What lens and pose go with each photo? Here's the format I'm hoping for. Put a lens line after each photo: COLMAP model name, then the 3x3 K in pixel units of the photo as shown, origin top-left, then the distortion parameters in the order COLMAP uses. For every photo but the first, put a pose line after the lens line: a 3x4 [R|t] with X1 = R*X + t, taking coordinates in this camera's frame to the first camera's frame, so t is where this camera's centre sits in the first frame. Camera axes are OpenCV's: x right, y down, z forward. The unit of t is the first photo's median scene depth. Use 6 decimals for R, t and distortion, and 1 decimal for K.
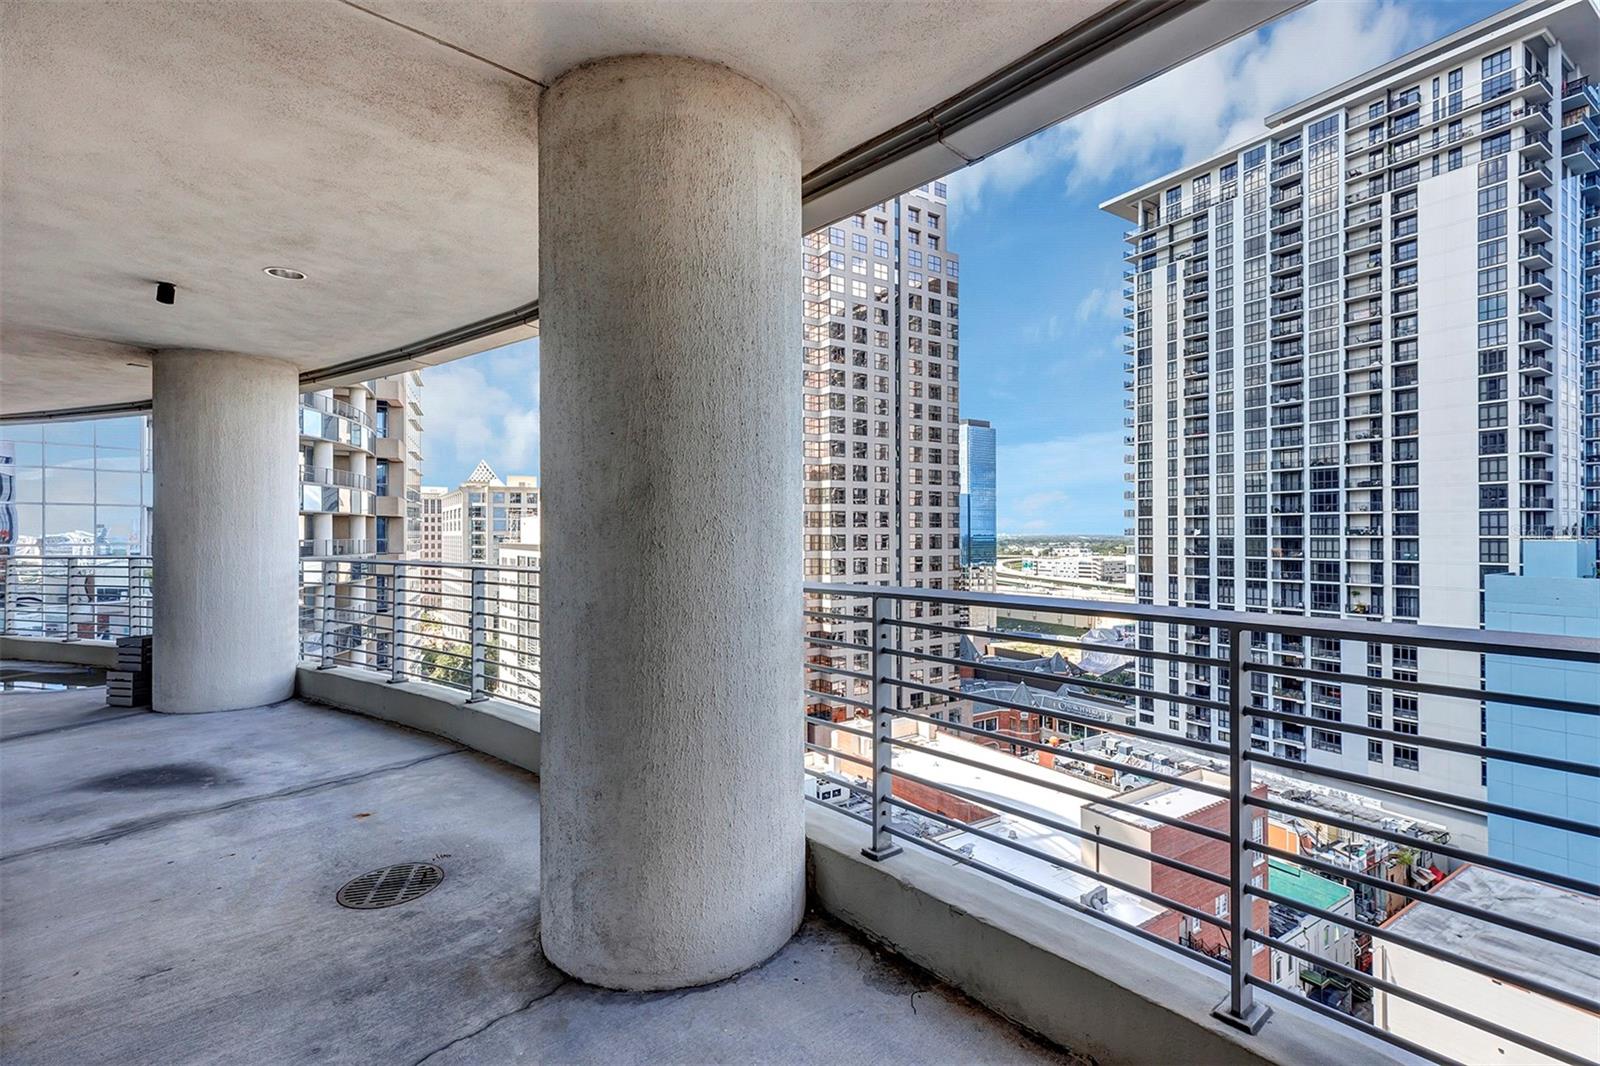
lens RADIAL K [[738.9, 0, 799.2], [0, 738.9, 526.5], [0, 0, 1]] dist [0.012747, -0.003330]
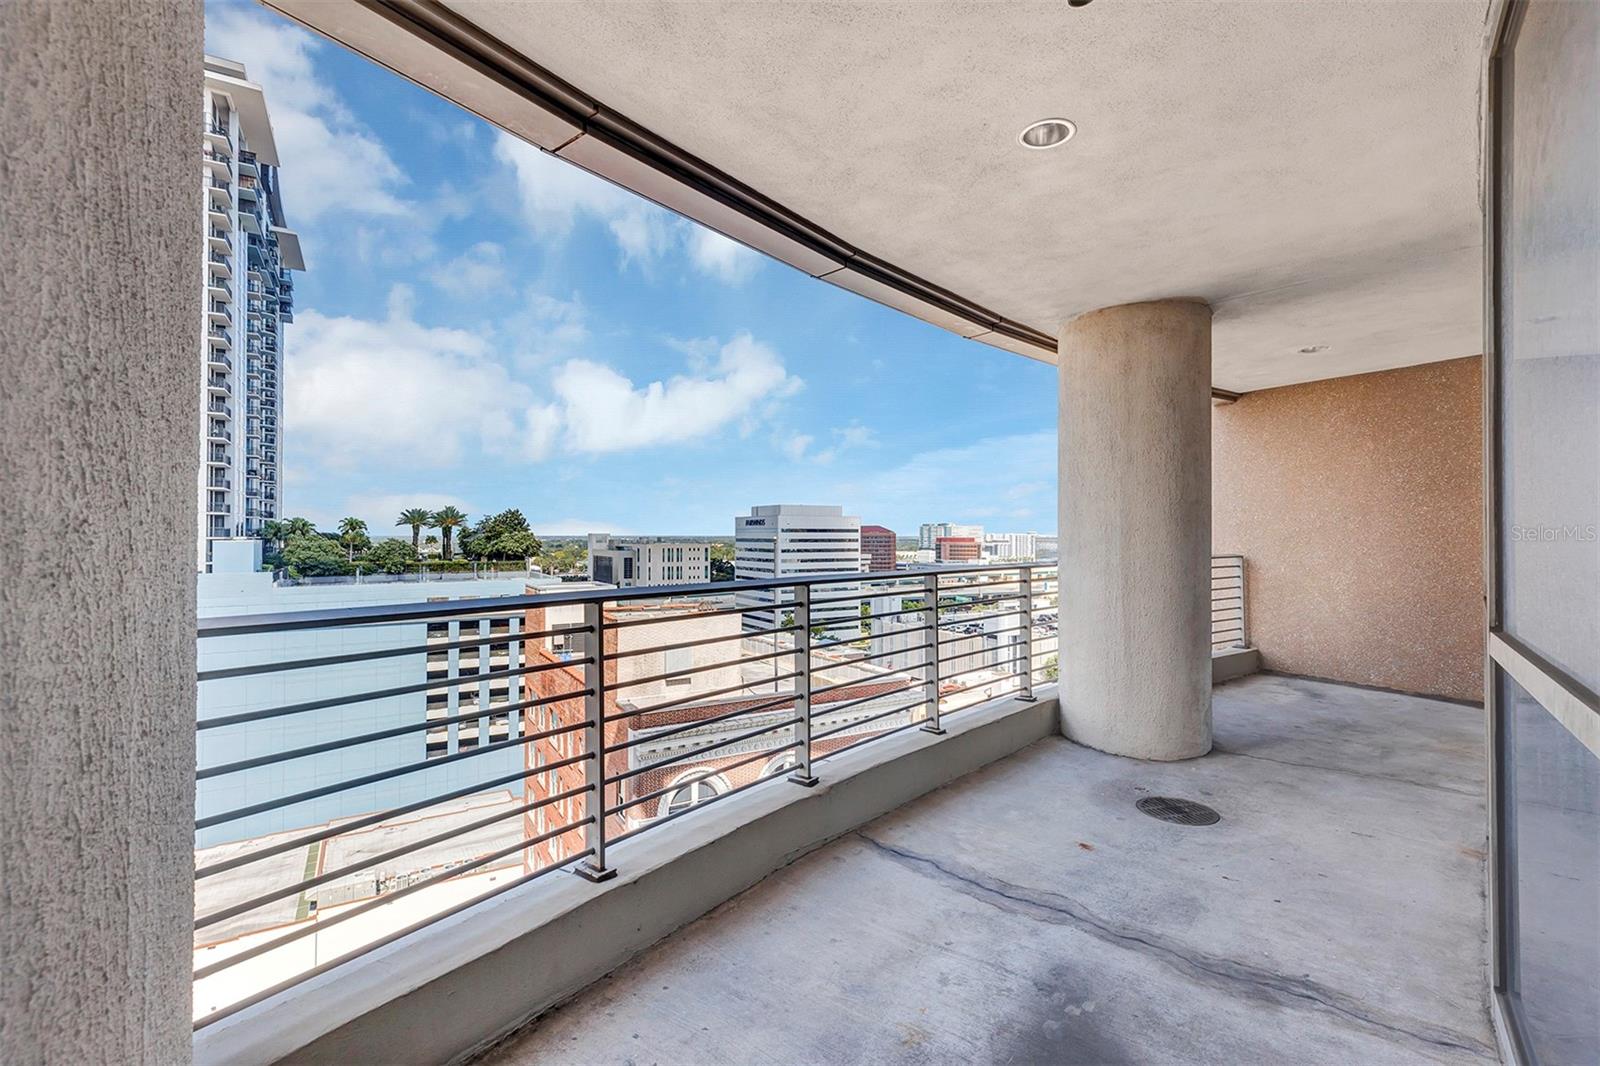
lens RADIAL K [[738.9, 0, 788.1], [0, 738.9, 532.6], [0, 0, 1]] dist [0.012747, -0.003330]
pose [[0.004933, 0.003129, 0.999983, -1.324280], [-0.009889, 0.999946, -0.003080, 0.013129], [-0.999939, -0.009874, 0.004964, 1.207654]]
